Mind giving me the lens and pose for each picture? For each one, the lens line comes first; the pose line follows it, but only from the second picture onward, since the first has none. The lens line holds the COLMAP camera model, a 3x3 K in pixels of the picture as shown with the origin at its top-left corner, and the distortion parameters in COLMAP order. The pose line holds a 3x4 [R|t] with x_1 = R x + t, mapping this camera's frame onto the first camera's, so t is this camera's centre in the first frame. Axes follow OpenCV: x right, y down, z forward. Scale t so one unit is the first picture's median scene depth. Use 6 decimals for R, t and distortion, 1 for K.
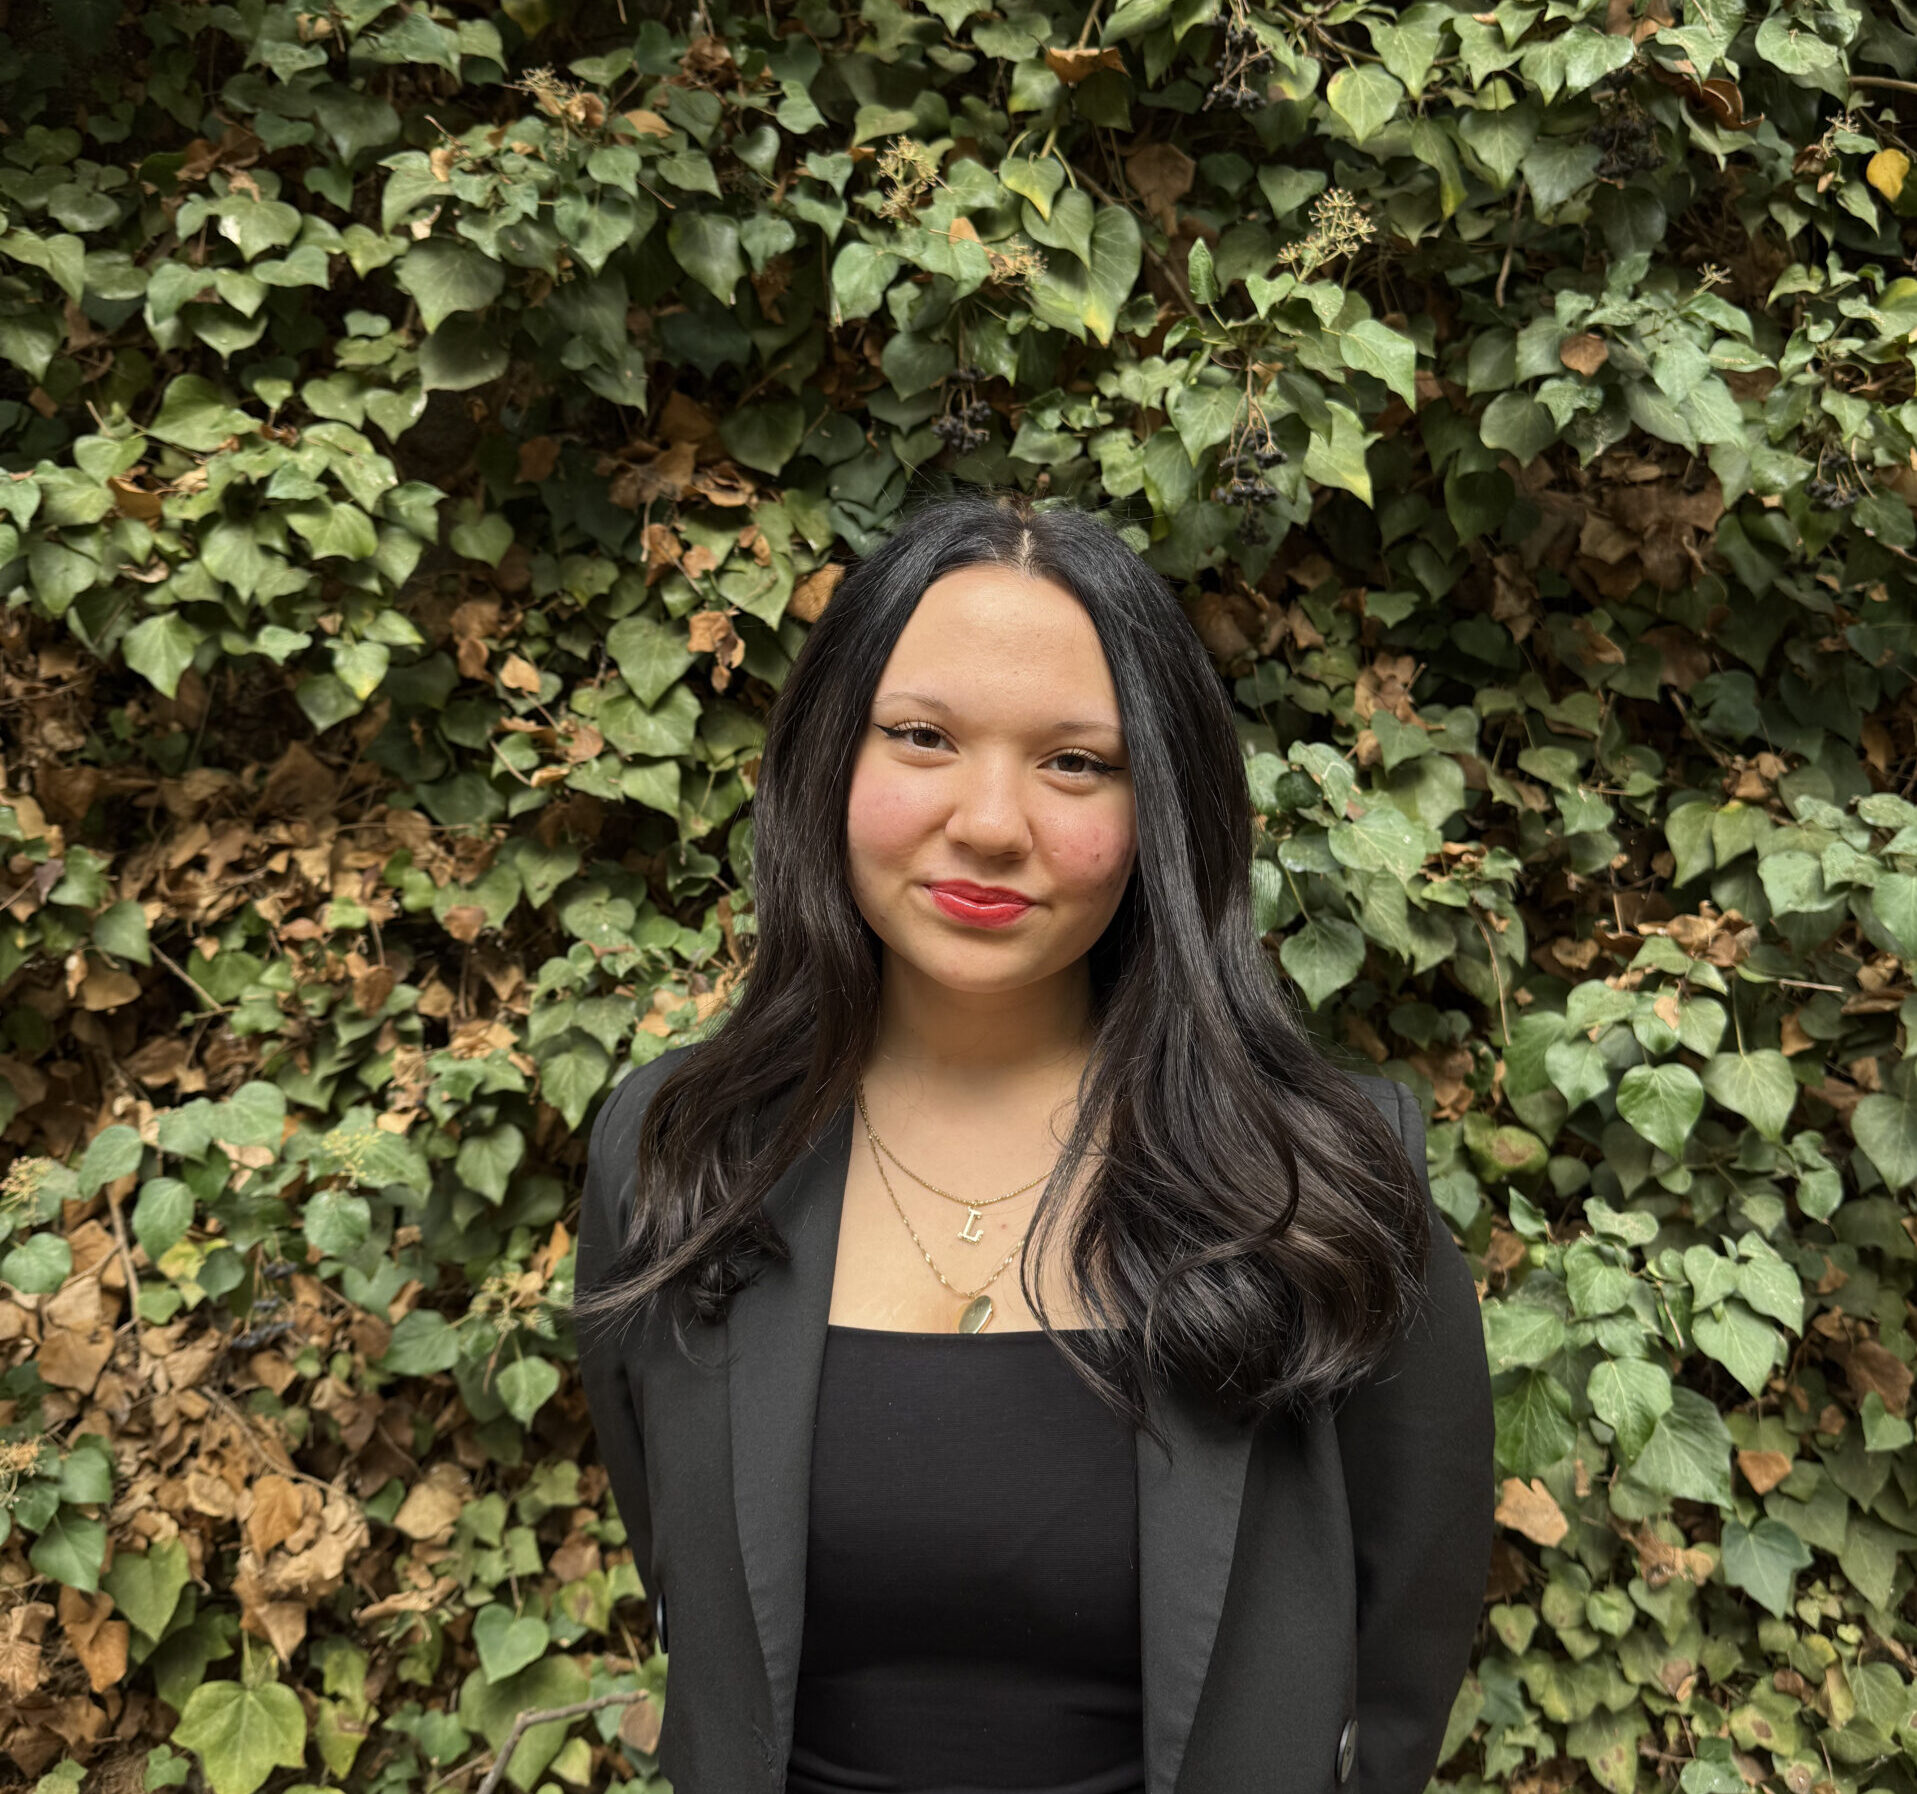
lens RADIAL K [[1815.0, 0, 948.6], [0, 1815.0, 880.4], [0, 0, 1]] dist [0.156383, -0.327359]
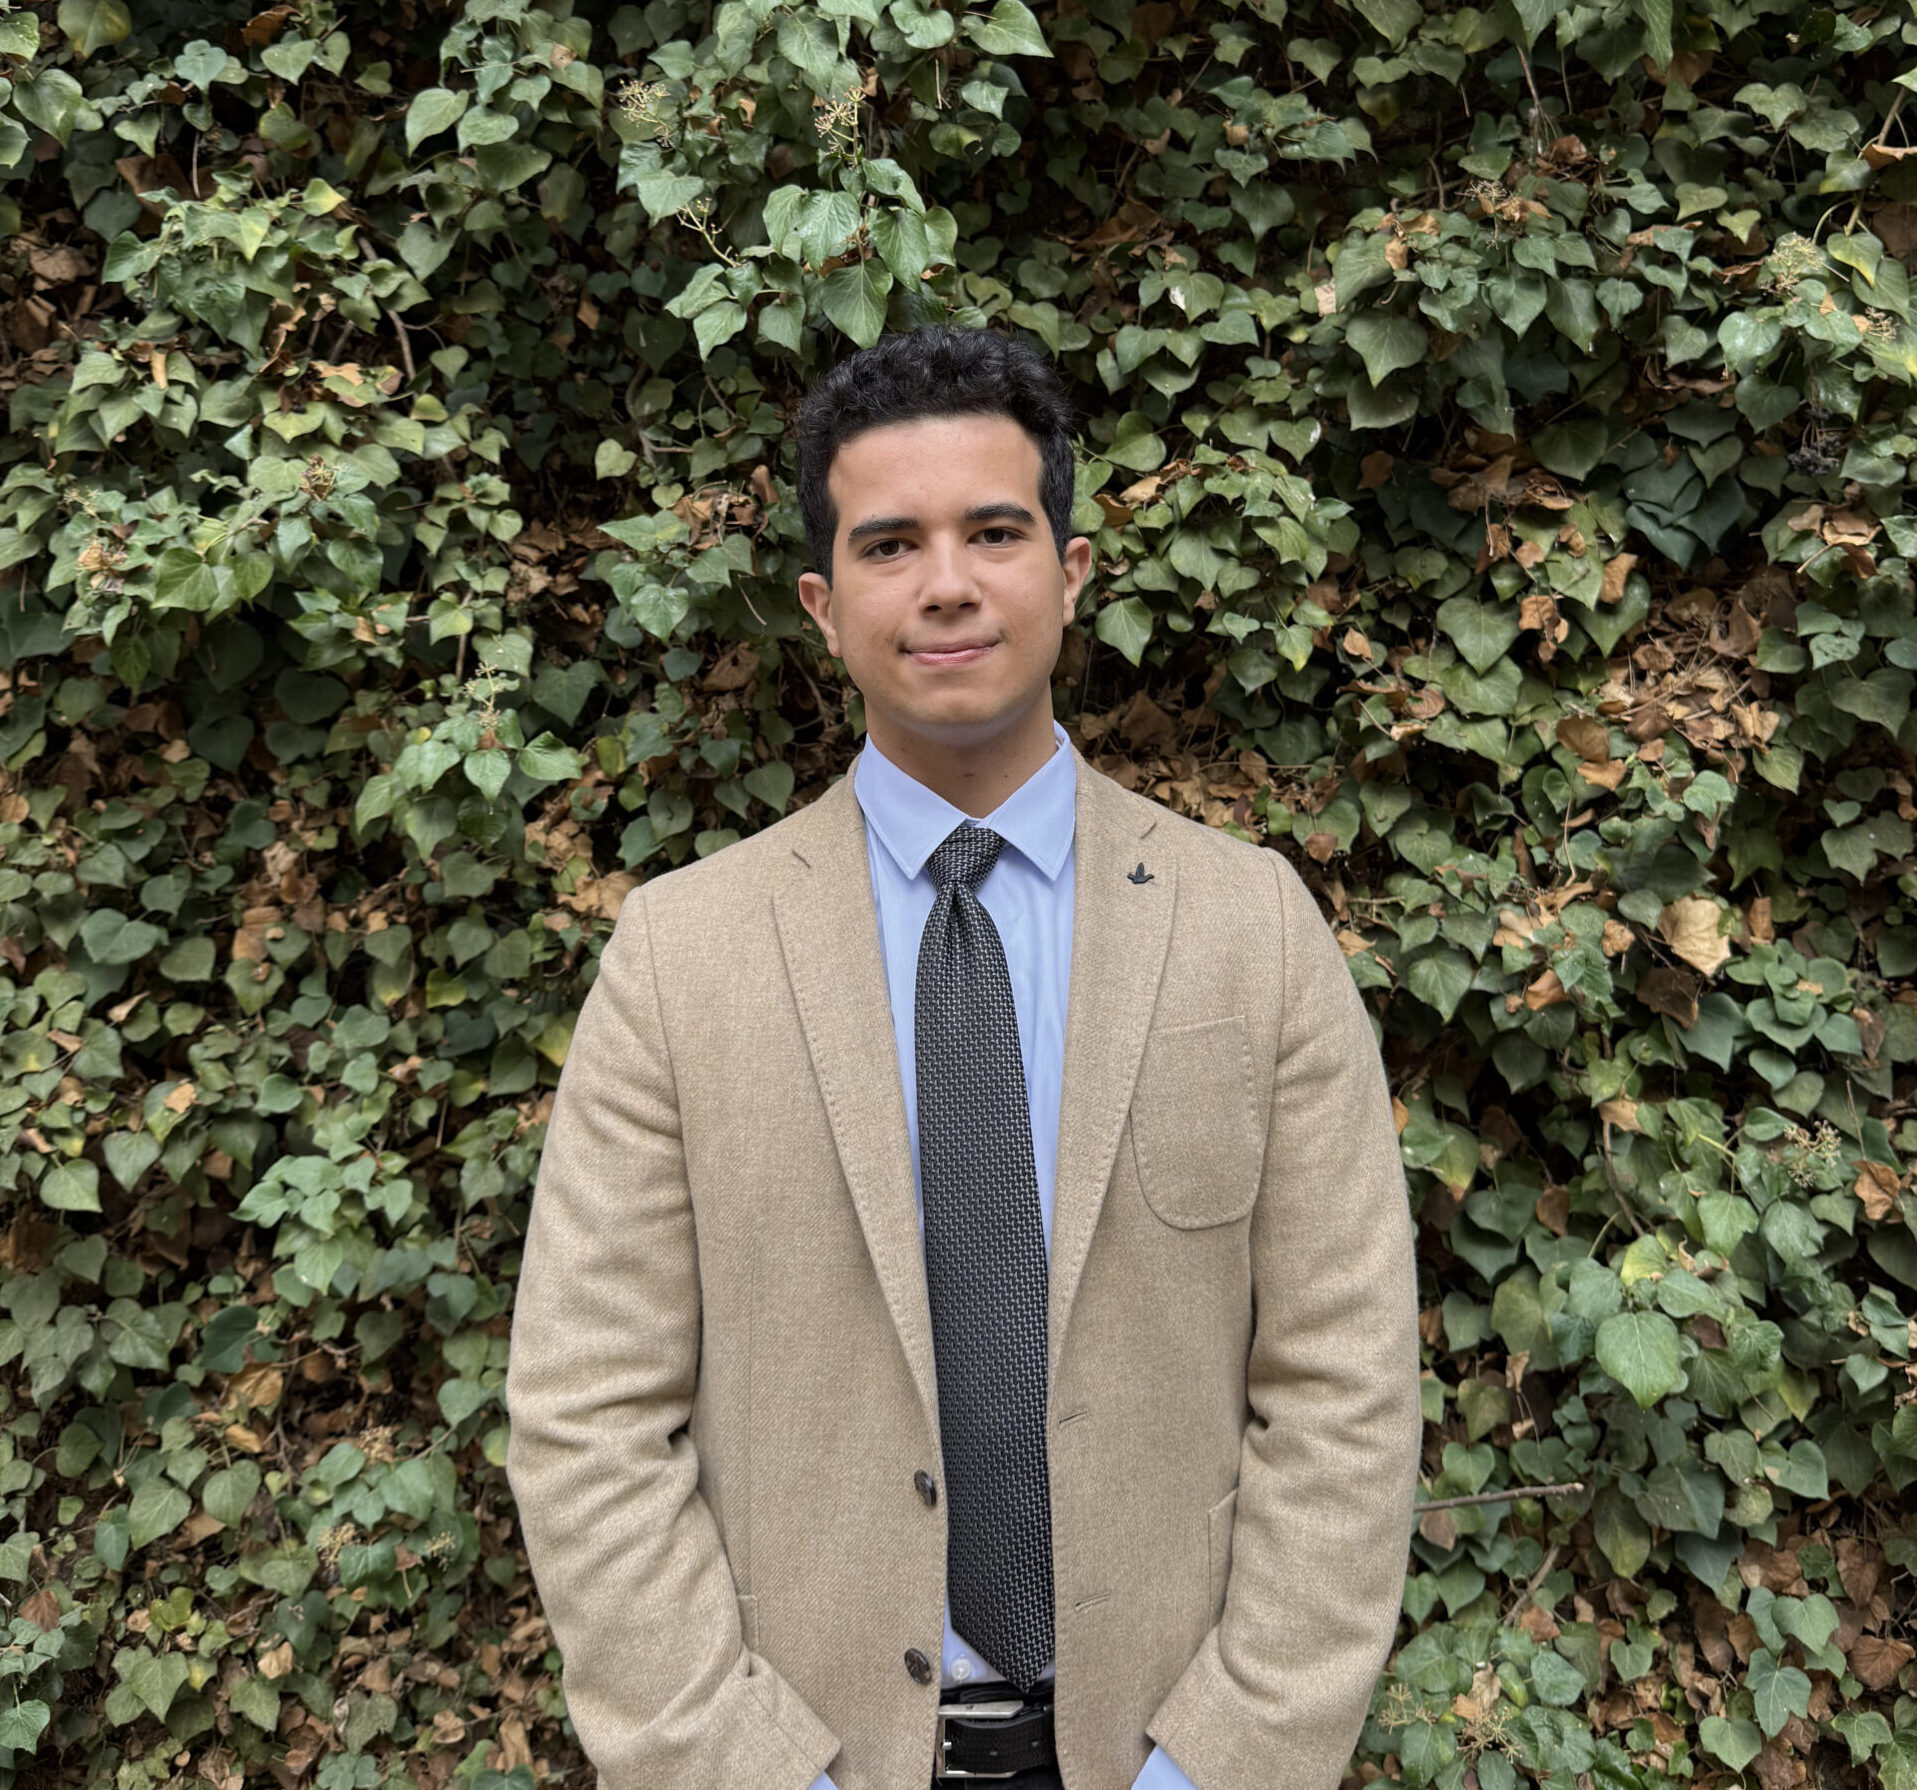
lens RADIAL K [[1803.7, 0, 953.3], [0, 1803.7, 697.2], [0, 0, 1]] dist [0.169704, -0.373026]
pose [[0.991502, 0.023834, -0.127889, -0.358234], [-0.029108, 0.998794, -0.039526, -0.021461], [0.126793, 0.042913, 0.991001, -0.243133]]
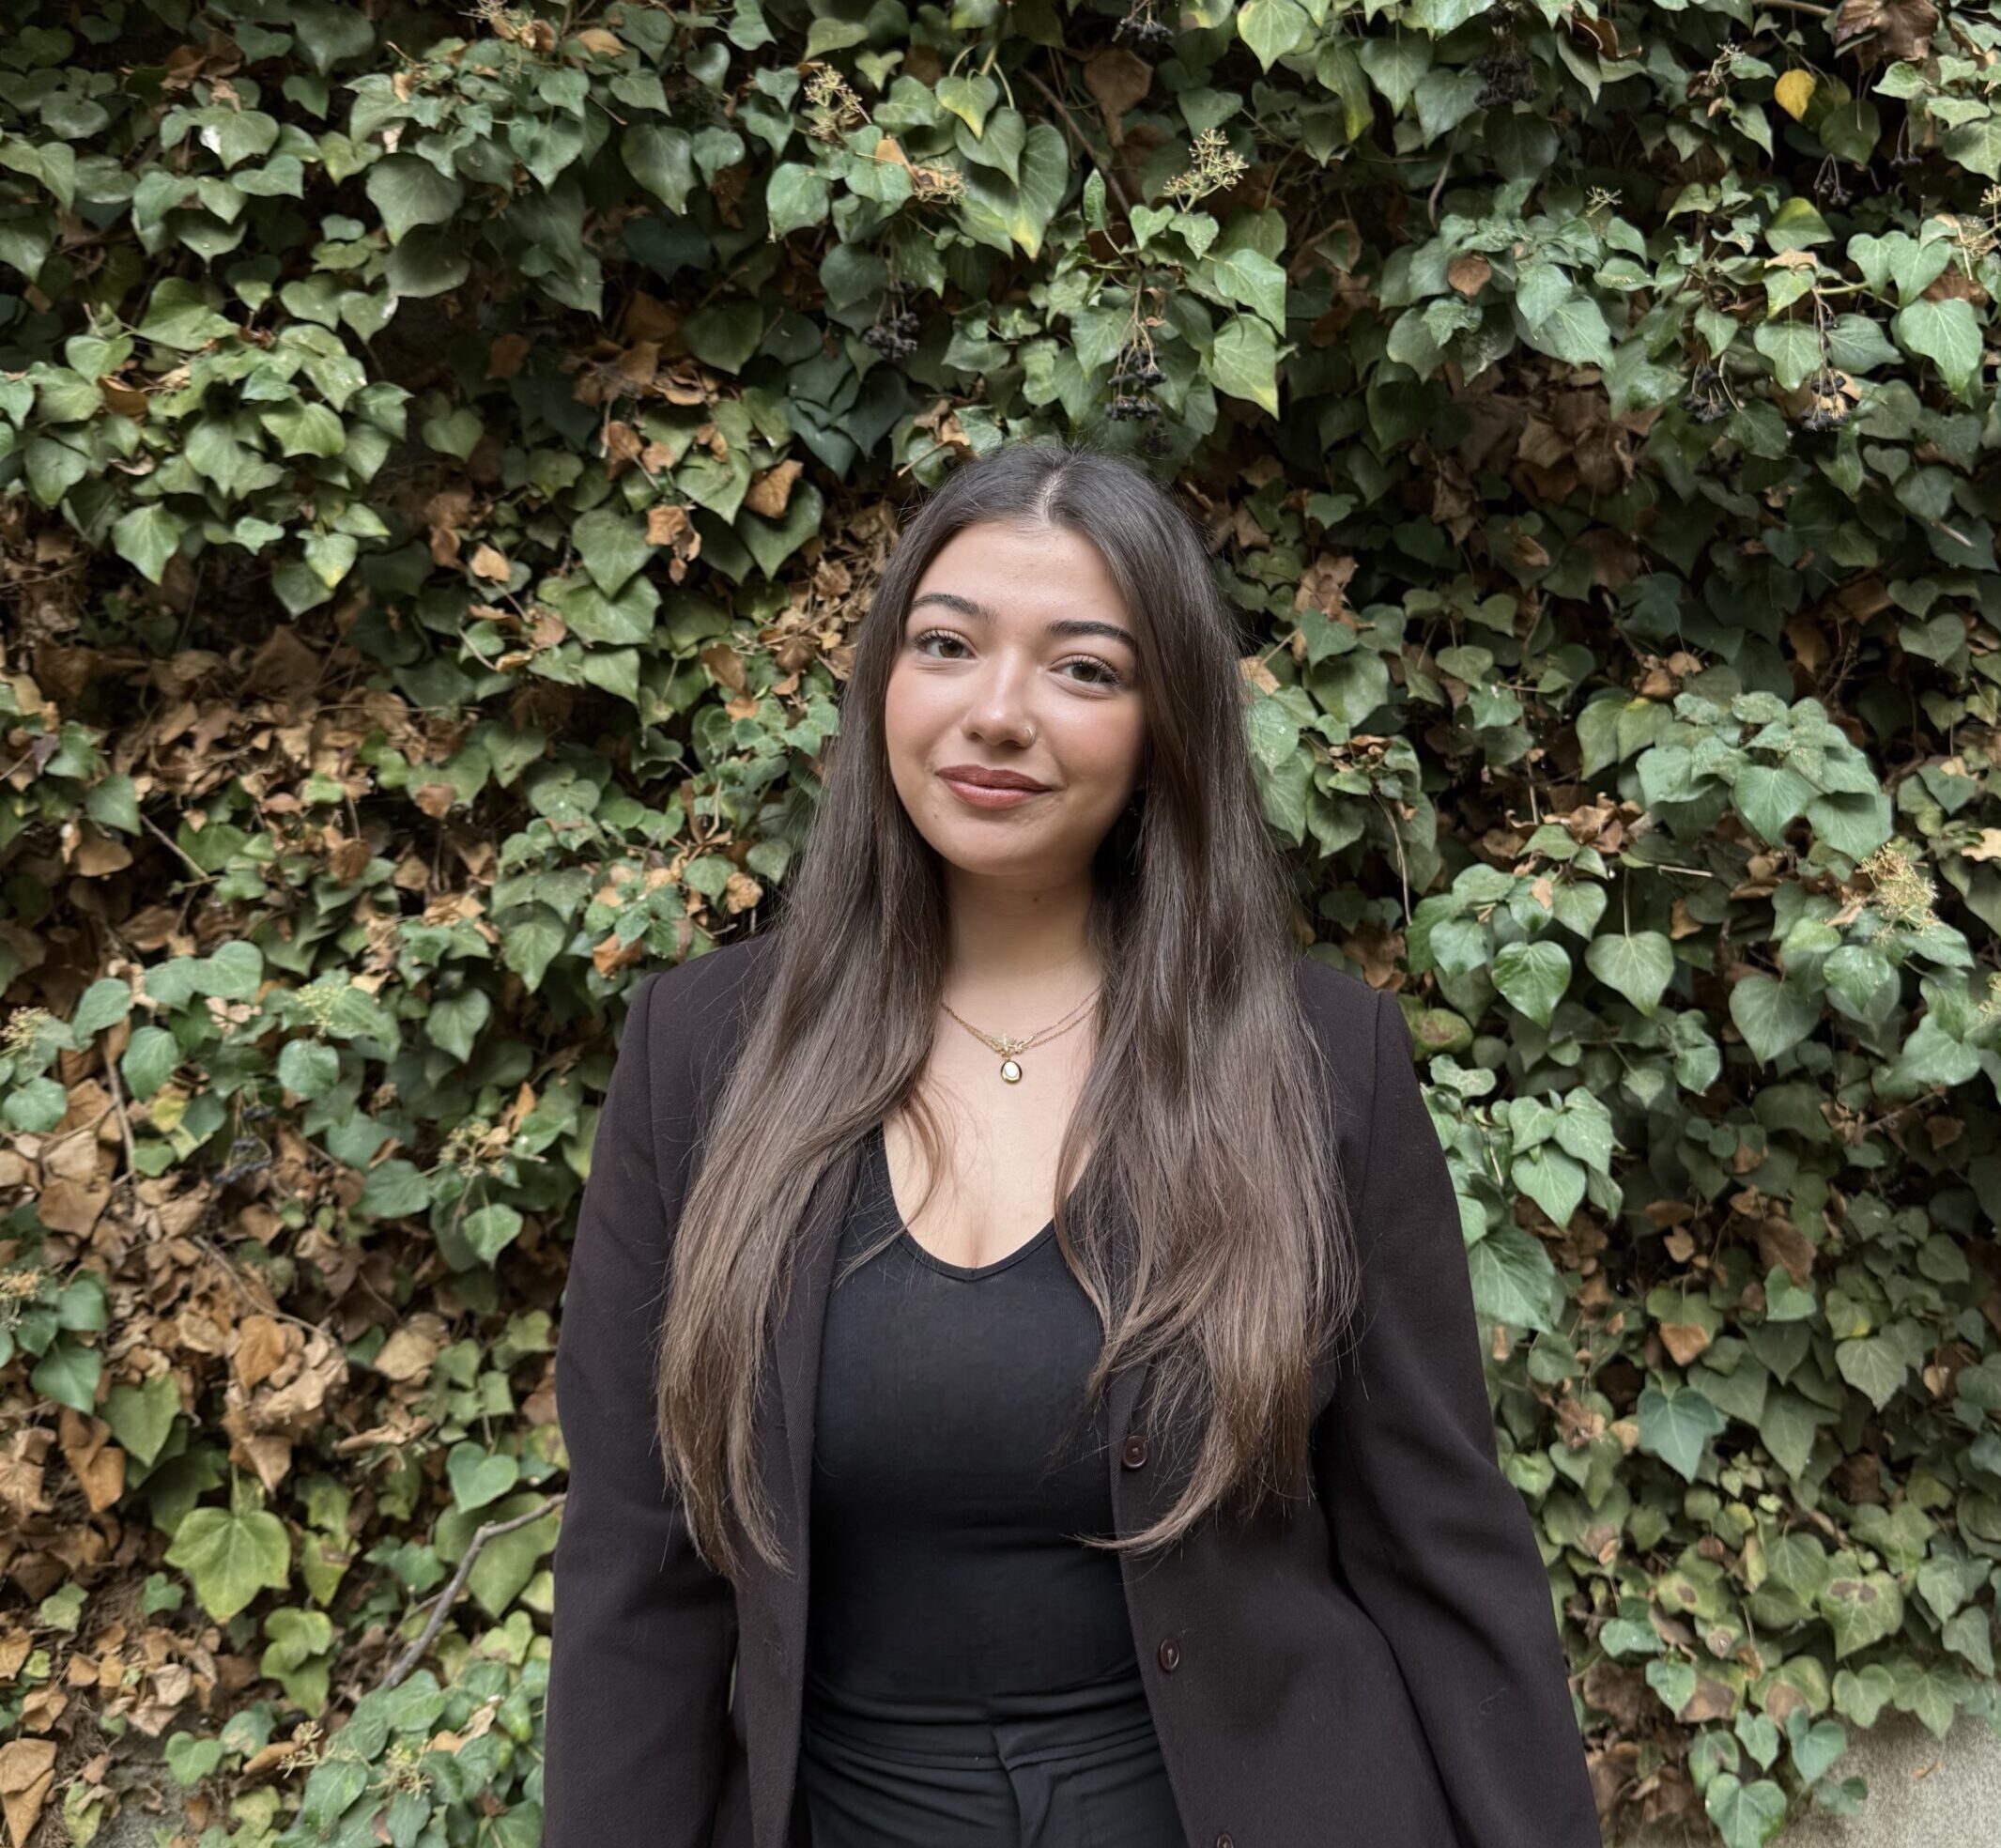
lens RADIAL K [[2056.8, 0, 1035.8], [0, 2056.8, 867.2], [0, 0, 1]] dist [0.163548, -0.354729]
pose [[0.999758, 0.012630, -0.018034, 0.105067], [-0.011935, 0.999200, 0.038160, 0.012085], [0.018502, -0.037935, 0.999109, -0.195955]]
